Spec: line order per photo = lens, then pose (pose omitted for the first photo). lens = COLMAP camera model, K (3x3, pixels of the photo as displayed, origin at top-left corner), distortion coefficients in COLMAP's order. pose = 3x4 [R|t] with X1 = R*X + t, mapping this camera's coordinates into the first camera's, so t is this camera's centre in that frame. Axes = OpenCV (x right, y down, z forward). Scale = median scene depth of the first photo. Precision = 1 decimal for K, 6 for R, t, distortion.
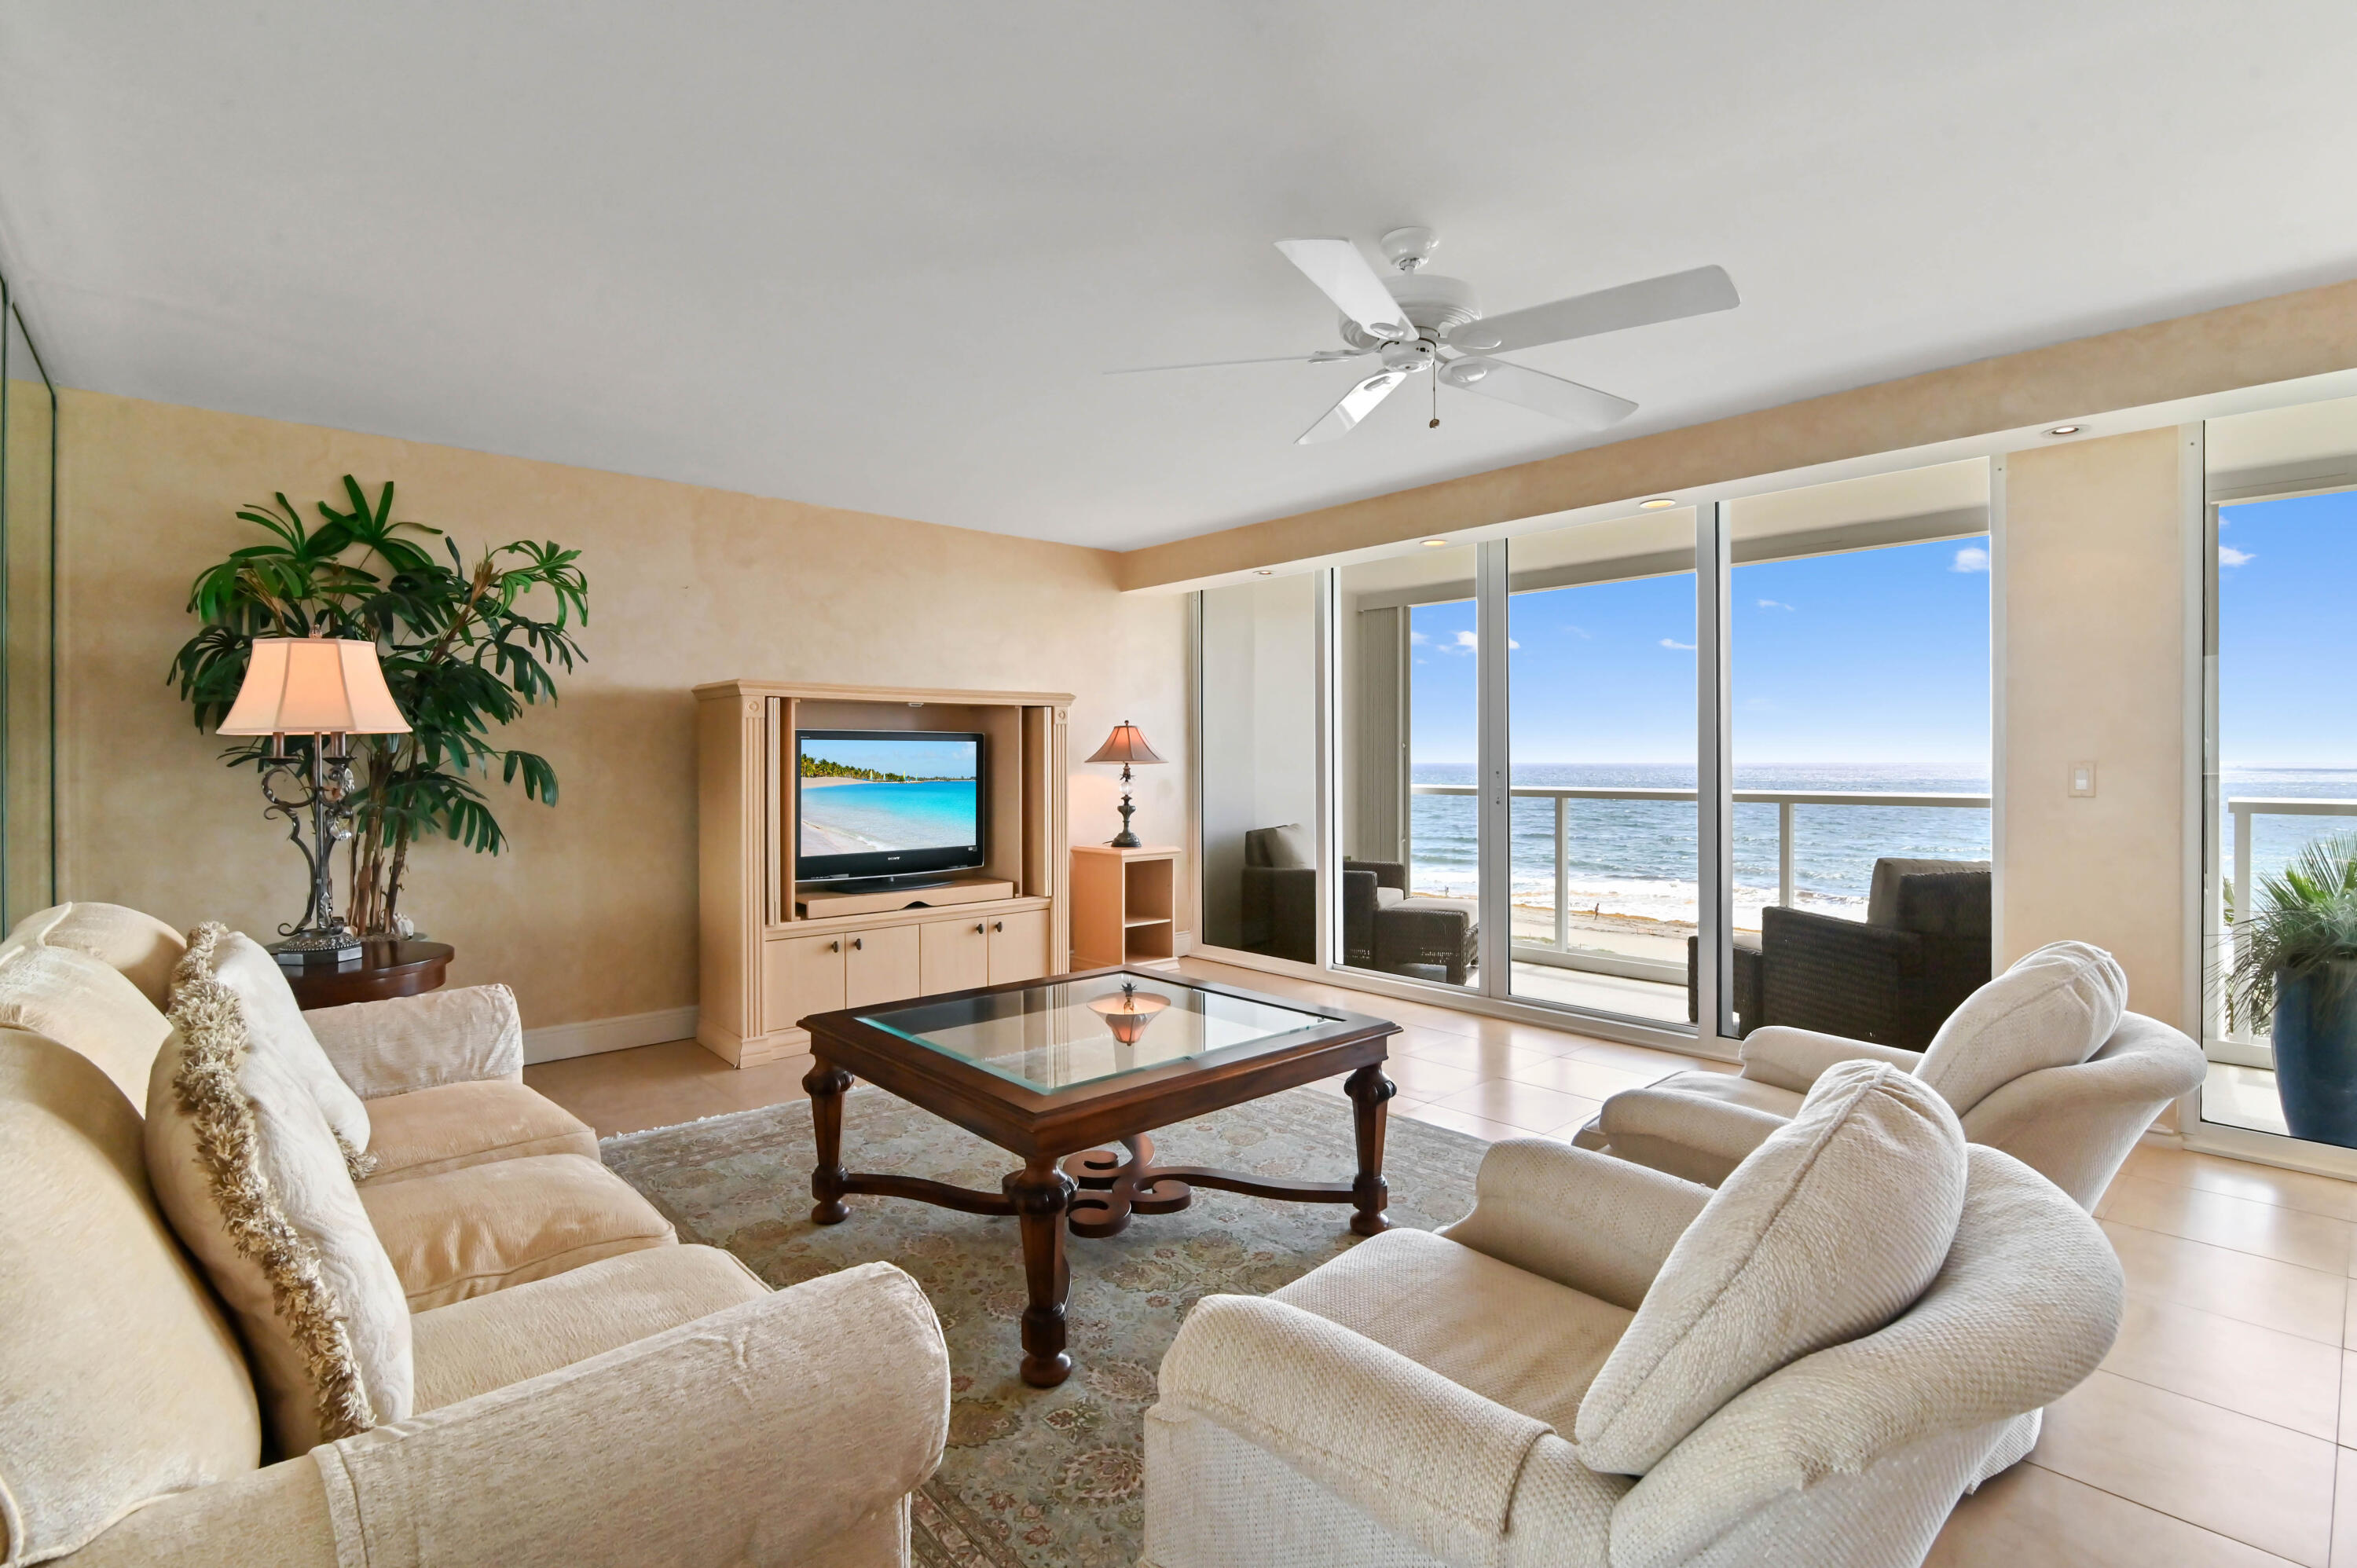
lens RADIAL K [[1115.2, 0, 1192.1], [0, 1115.2, 767.3], [0, 0, 1]] dist [-0.013822, 0.000879]
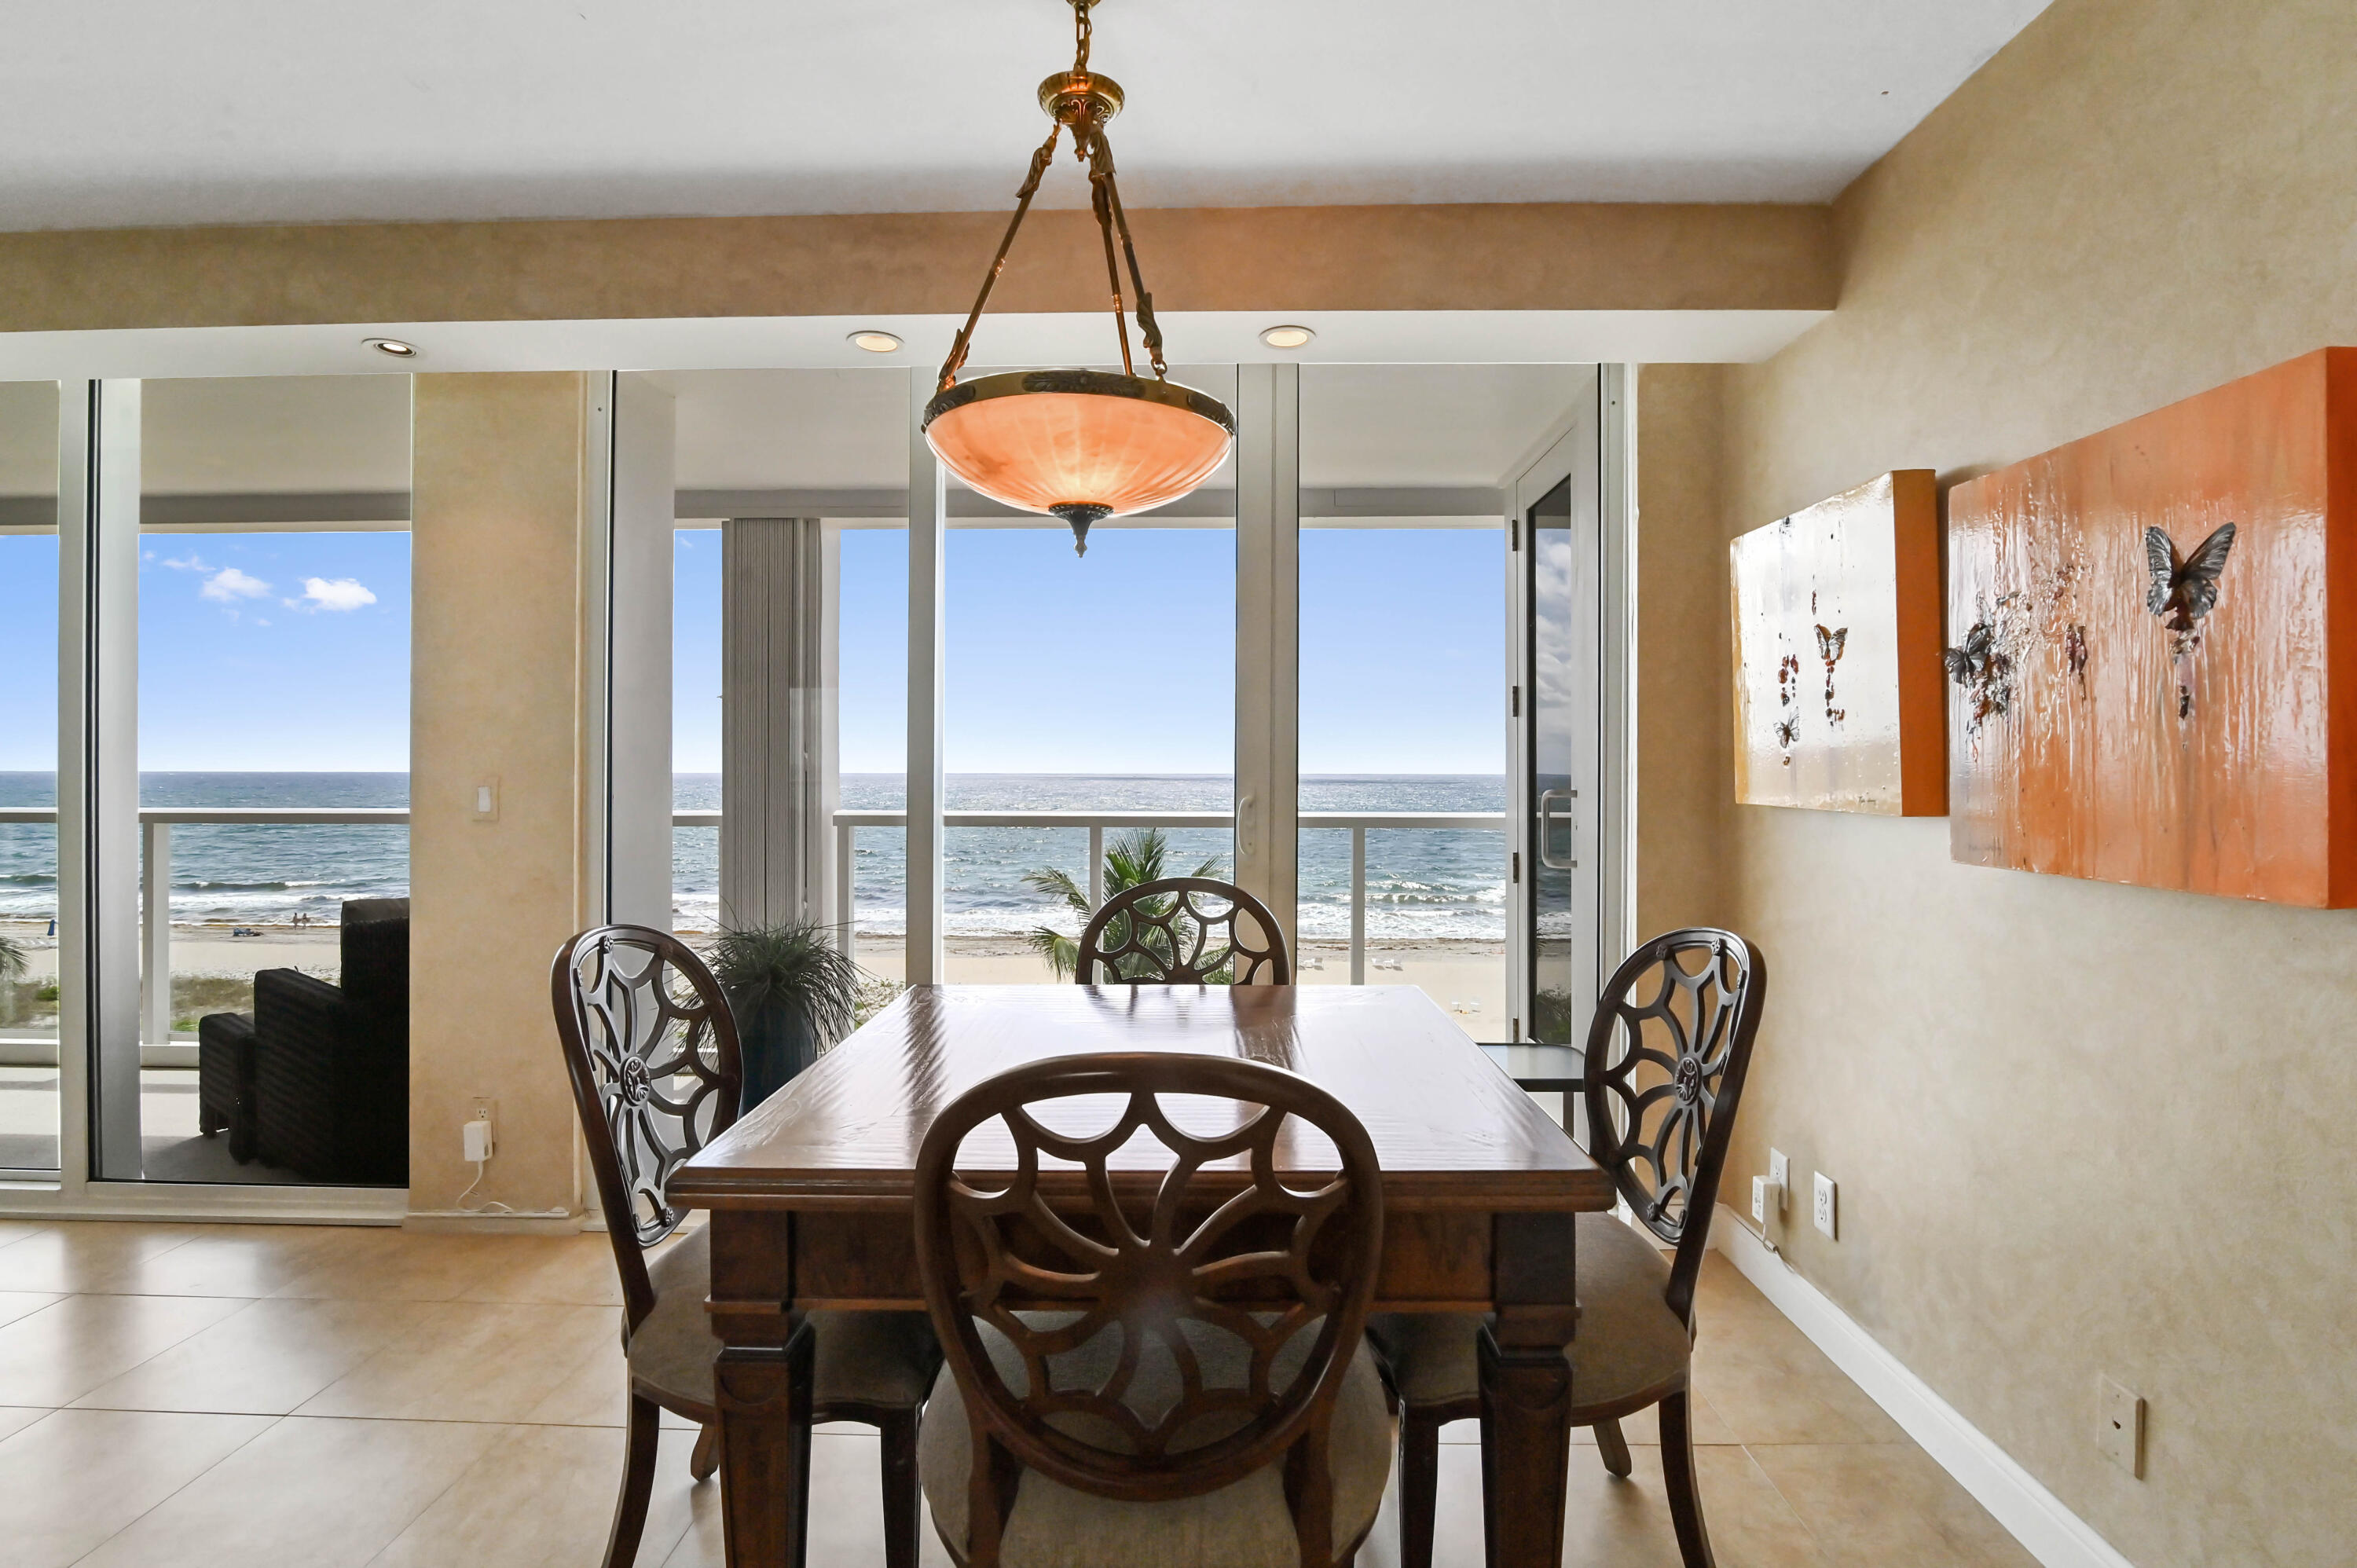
lens RADIAL K [[1115.2, 0, 1187.1], [0, 1115.2, 776.7], [0, 0, 1]] dist [-0.013822, 0.000879]
pose [[0.699258, 0.001244, 0.714869, 0.521042], [-0.001314, 0.999999, -0.000455, -0.005311], [-0.714868, -0.000621, 0.699259, 0.054323]]
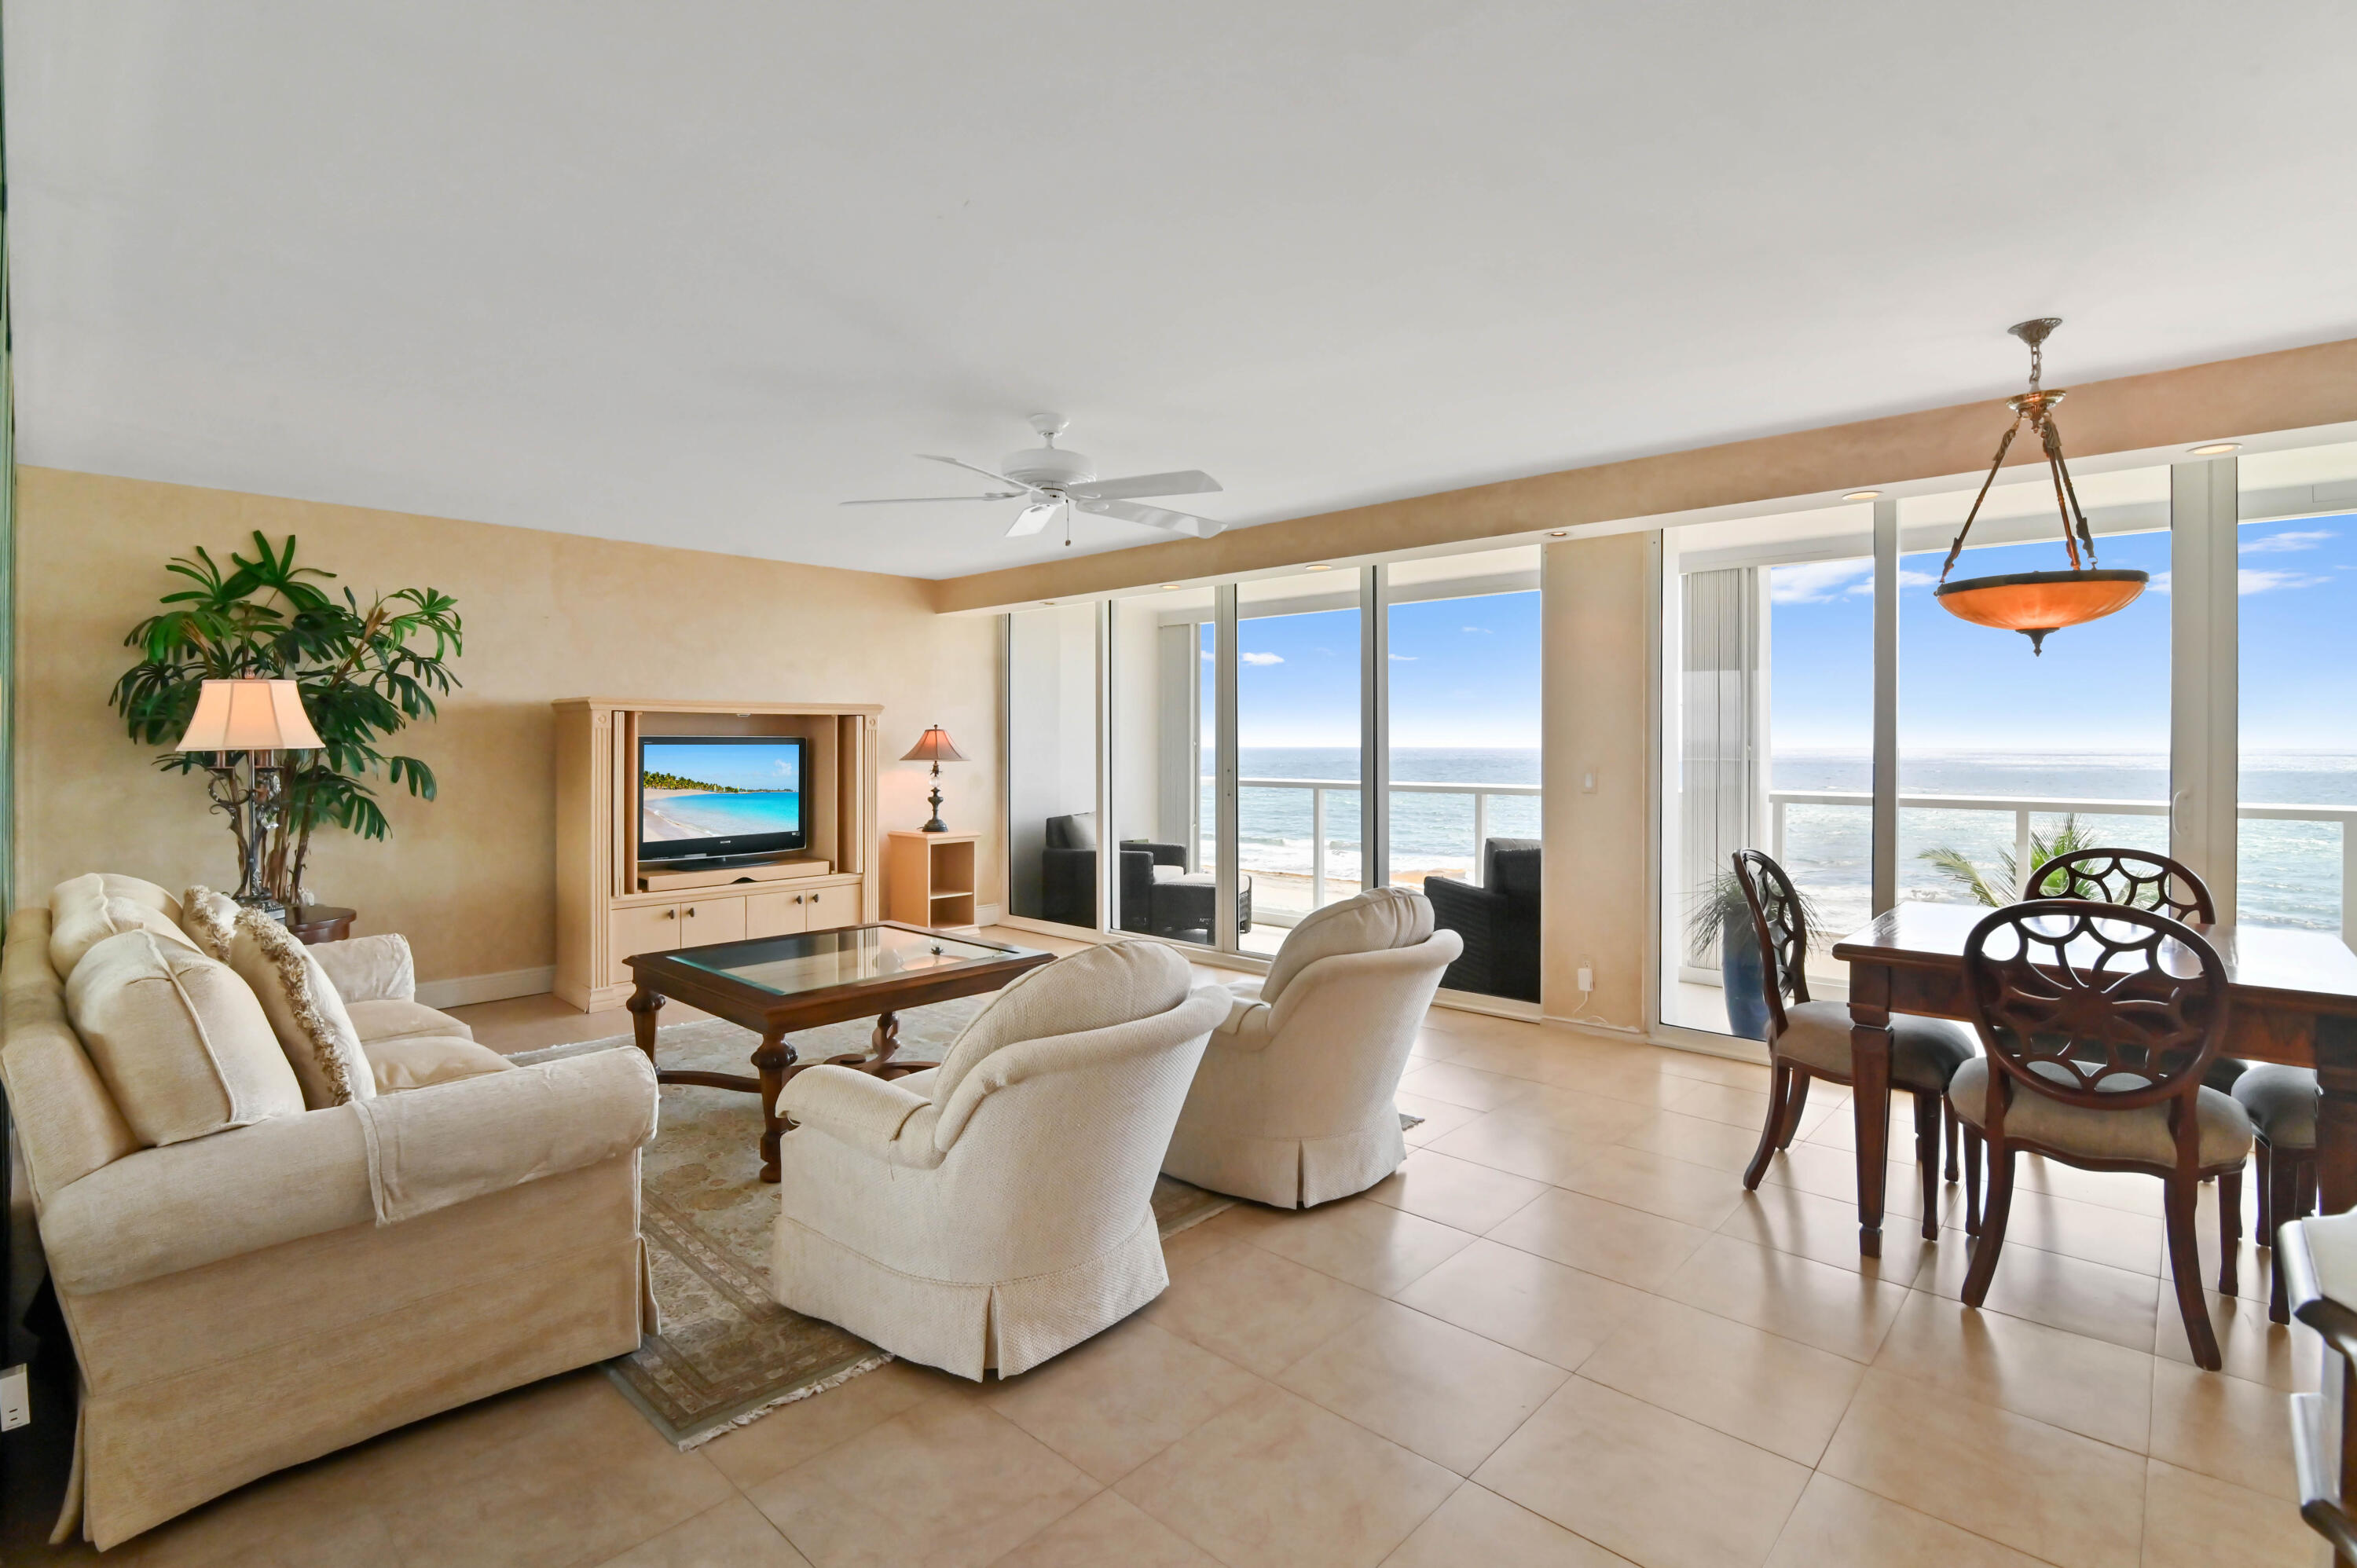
lens RADIAL K [[1115.2, 0, 1185.8], [0, 1115.2, 748.1], [0, 0, 1]] dist [-0.013822, 0.000879]
pose [[0.996336, 0.002106, 0.085495, 0.161340], [-0.001887, 0.999995, -0.002648, -0.022937], [-0.085500, 0.002477, 0.996335, -0.313429]]
